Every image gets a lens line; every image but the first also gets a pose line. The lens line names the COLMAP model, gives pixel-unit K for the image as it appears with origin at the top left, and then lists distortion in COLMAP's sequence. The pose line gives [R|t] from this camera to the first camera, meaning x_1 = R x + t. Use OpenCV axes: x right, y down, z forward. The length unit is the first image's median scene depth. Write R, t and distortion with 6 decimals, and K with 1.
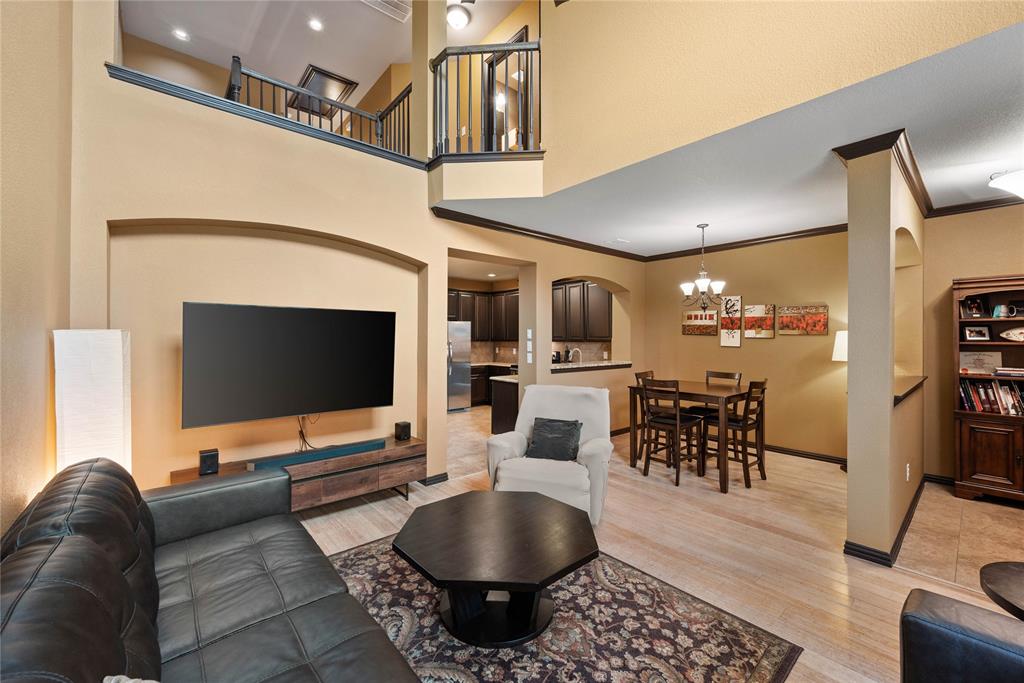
lens RADIAL K [[402.3, 0, 509.7], [0, 402.3, 338.9], [0, 0, 1]] dist [-0.003536, -0.000215]
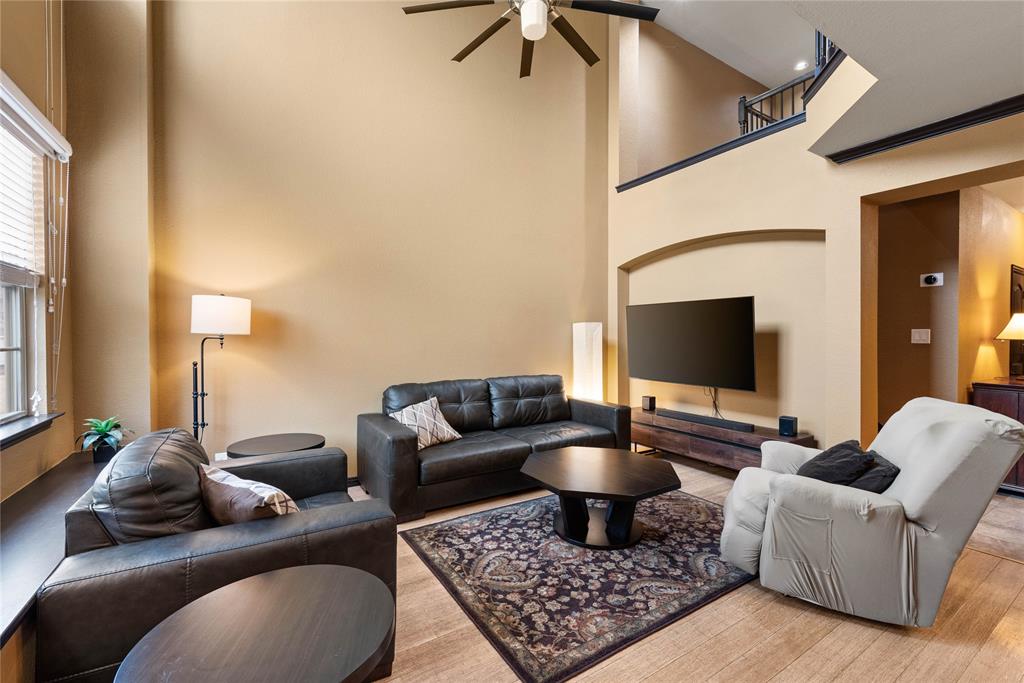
lens RADIAL K [[434.7, 0, 514.2], [0, 434.7, 338.9], [0, 0, 1]] dist [0.001898, 0.000058]
pose [[-0.141520, 0.003307, -0.989930, 1.405094], [-0.005501, 0.999976, 0.004128, 0.063204], [0.989920, 0.006030, -0.141499, 0.959150]]
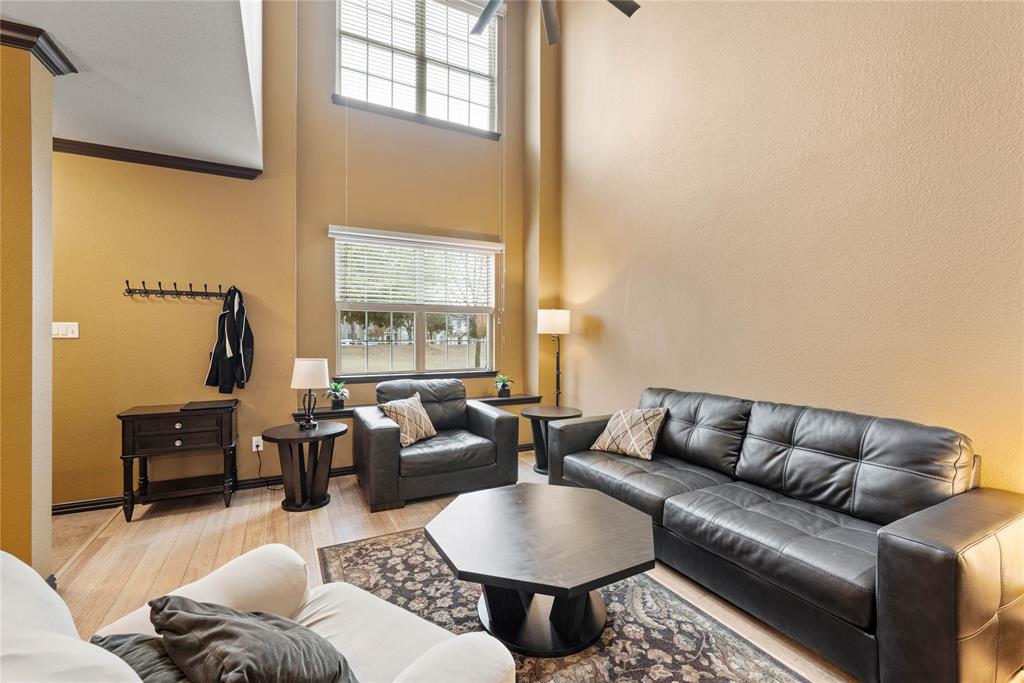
lens RADIAL K [[434.7, 0, 512.7], [0, 434.7, 338.4], [0, 0, 1]] dist [0.001898, 0.000058]
pose [[-0.974694, -0.007065, 0.223431, -0.184636], [-0.005032, 0.999941, 0.009665, 0.057939], [-0.223486, 0.008296, -0.974672, 2.001398]]
